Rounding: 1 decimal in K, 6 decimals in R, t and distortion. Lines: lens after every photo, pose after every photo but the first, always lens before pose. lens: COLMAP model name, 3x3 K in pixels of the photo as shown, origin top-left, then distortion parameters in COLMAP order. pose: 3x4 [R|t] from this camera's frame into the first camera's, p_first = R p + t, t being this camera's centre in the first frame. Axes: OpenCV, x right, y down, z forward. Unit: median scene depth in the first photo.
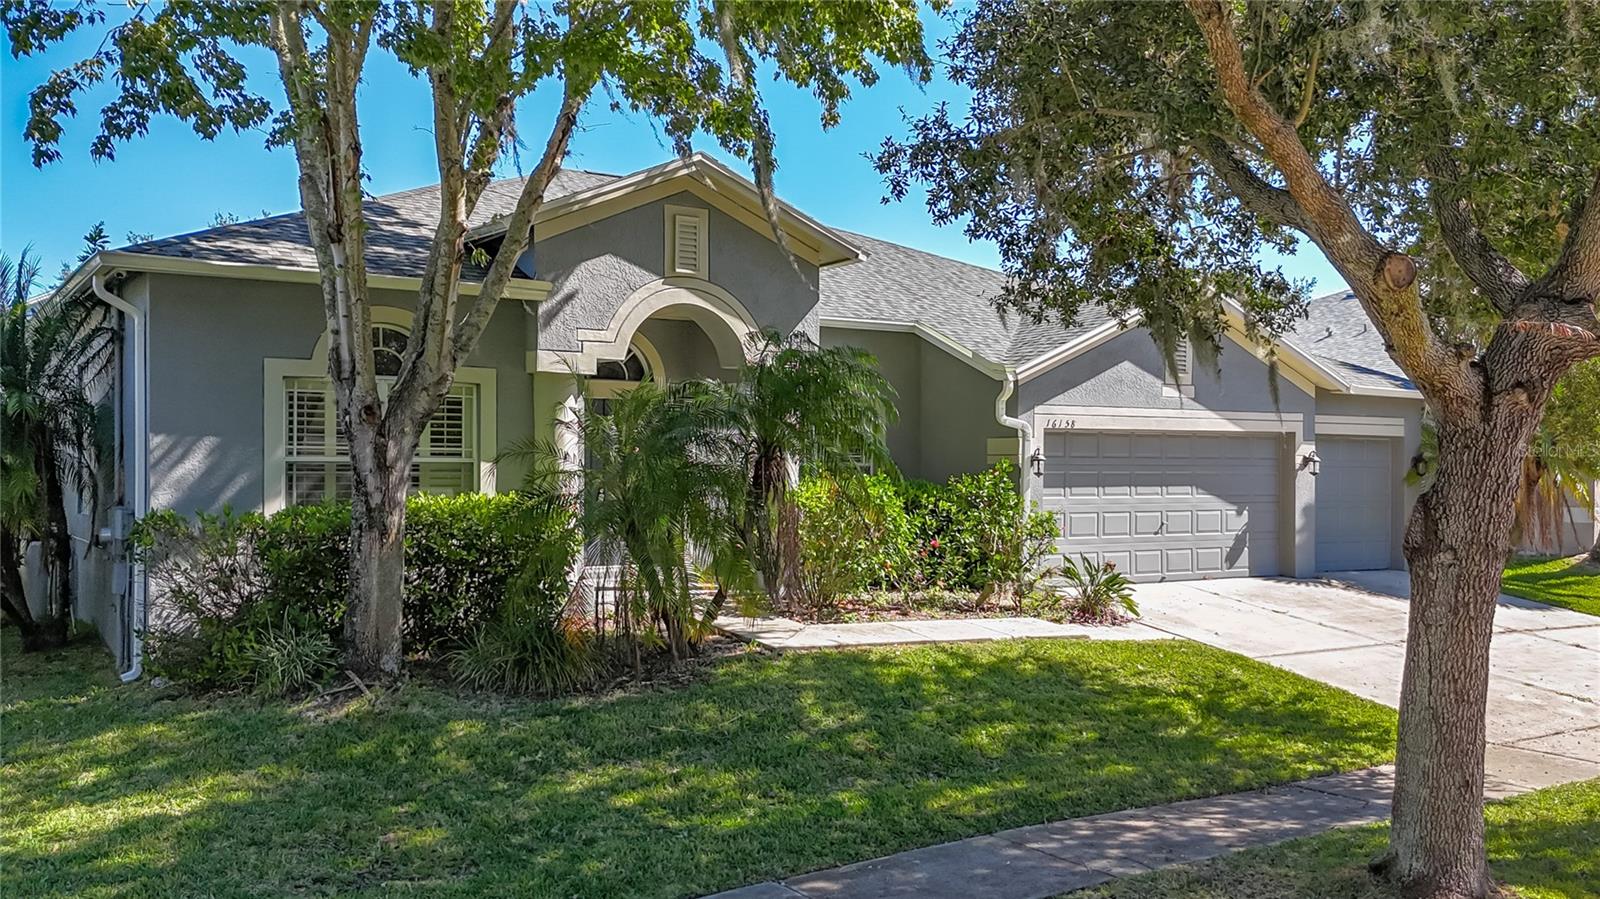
lens RADIAL K [[1133.7, 0, 807.5], [0, 1133.7, 451.3], [0, 0, 1]] dist [0.042551, -0.005587]
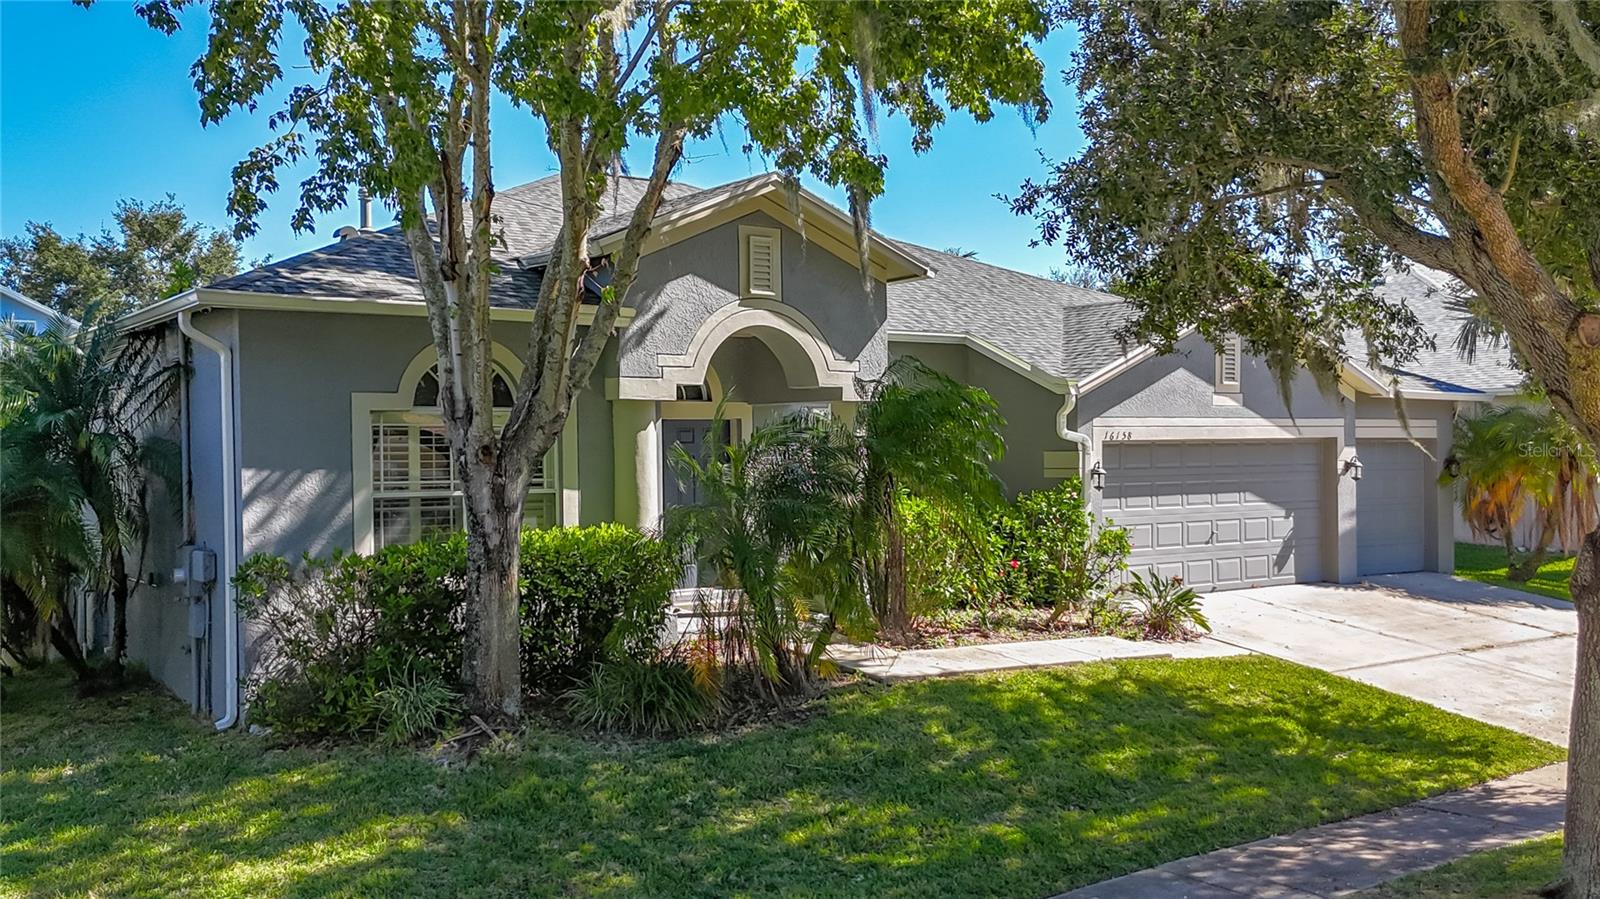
lens RADIAL K [[1189.4, 0, 815.9], [0, 1189.4, 450.6], [0, 0, 1]] dist [0.064180, -0.056158]
pose [[0.998687, -0.015466, 0.048828, -0.123742], [0.015073, 0.999851, 0.008397, -0.032900], [-0.048951, -0.007650, 0.998772, -0.035682]]
